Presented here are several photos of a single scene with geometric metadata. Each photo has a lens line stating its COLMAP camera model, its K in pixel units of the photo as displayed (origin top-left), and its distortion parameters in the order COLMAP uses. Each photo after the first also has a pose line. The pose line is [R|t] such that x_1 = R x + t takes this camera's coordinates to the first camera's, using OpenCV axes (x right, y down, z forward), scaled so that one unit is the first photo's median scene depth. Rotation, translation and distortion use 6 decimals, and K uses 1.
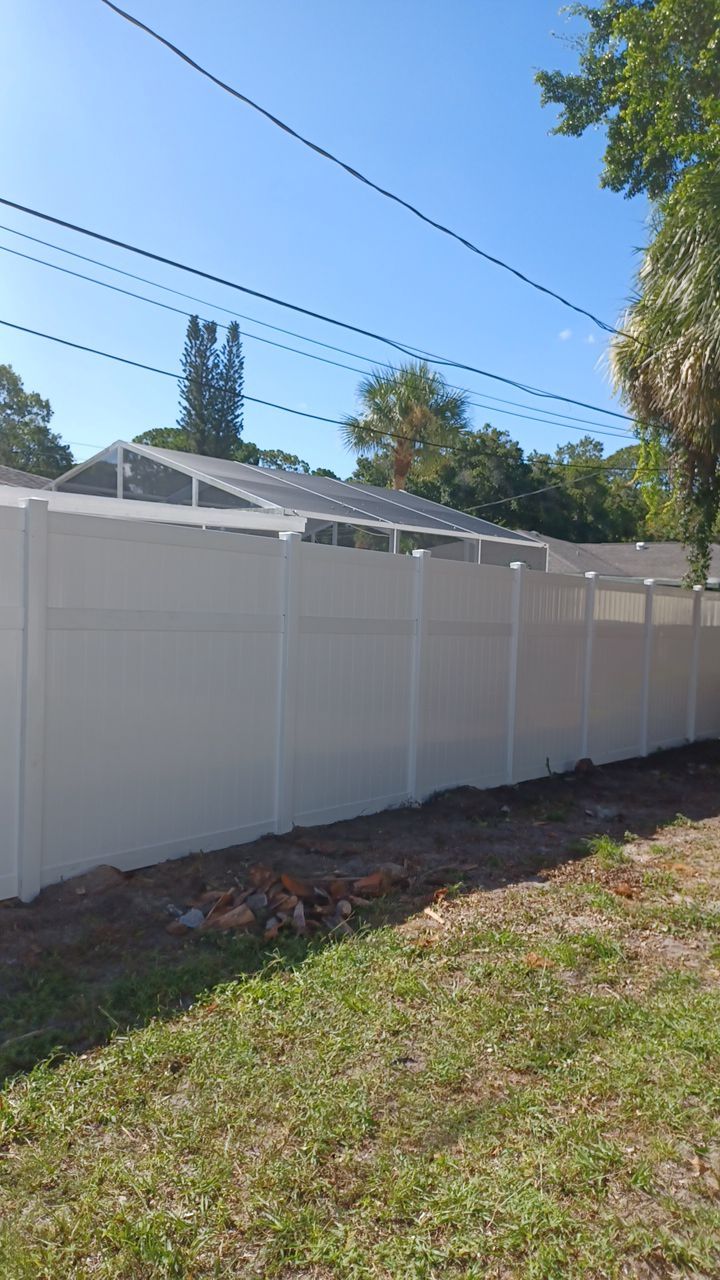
lens RADIAL K [[916.1, 0, 382.0], [0, 916.1, 630.2], [0, 0, 1]] dist [0.096626, -0.088388]
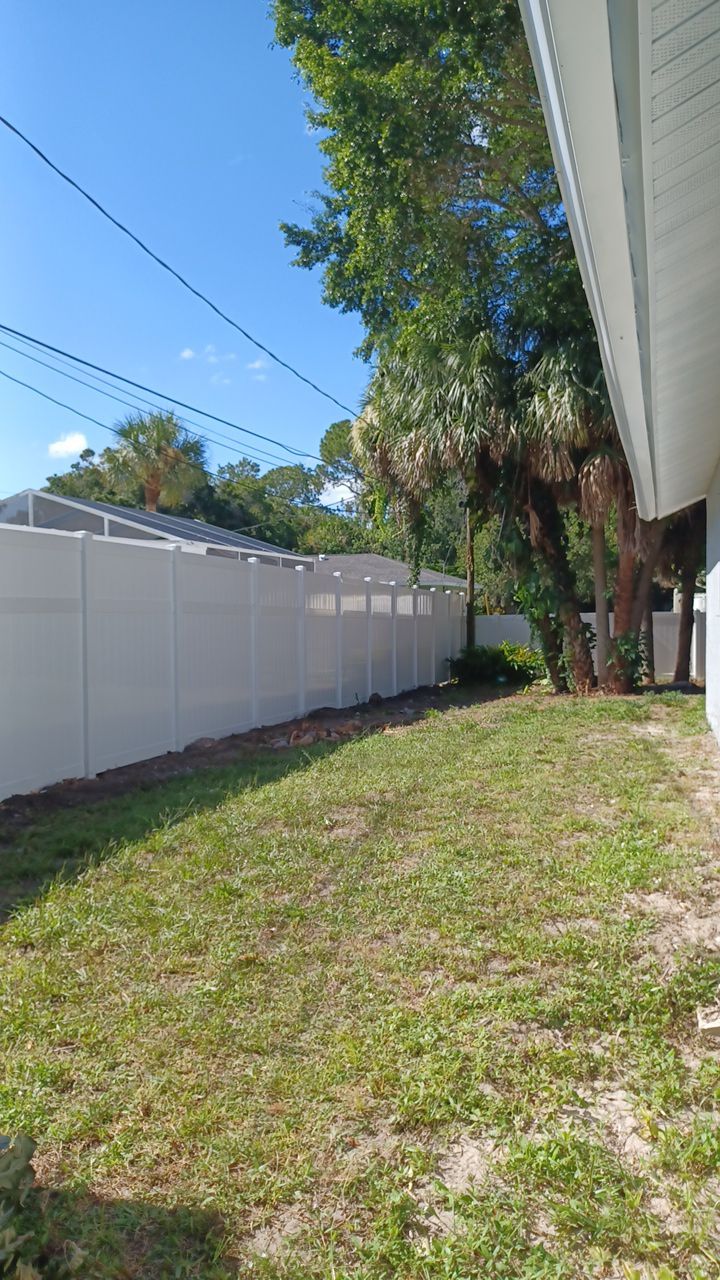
lens RADIAL K [[948.4, 0, 354.9], [0, 948.4, 647.9], [0, 0, 1]] dist [0.079523, -0.117115]
pose [[0.929730, -0.050994, 0.364694, -0.269157], [0.049061, 0.998690, 0.014571, 0.022147], [-0.364959, 0.004345, 0.931013, -0.347510]]
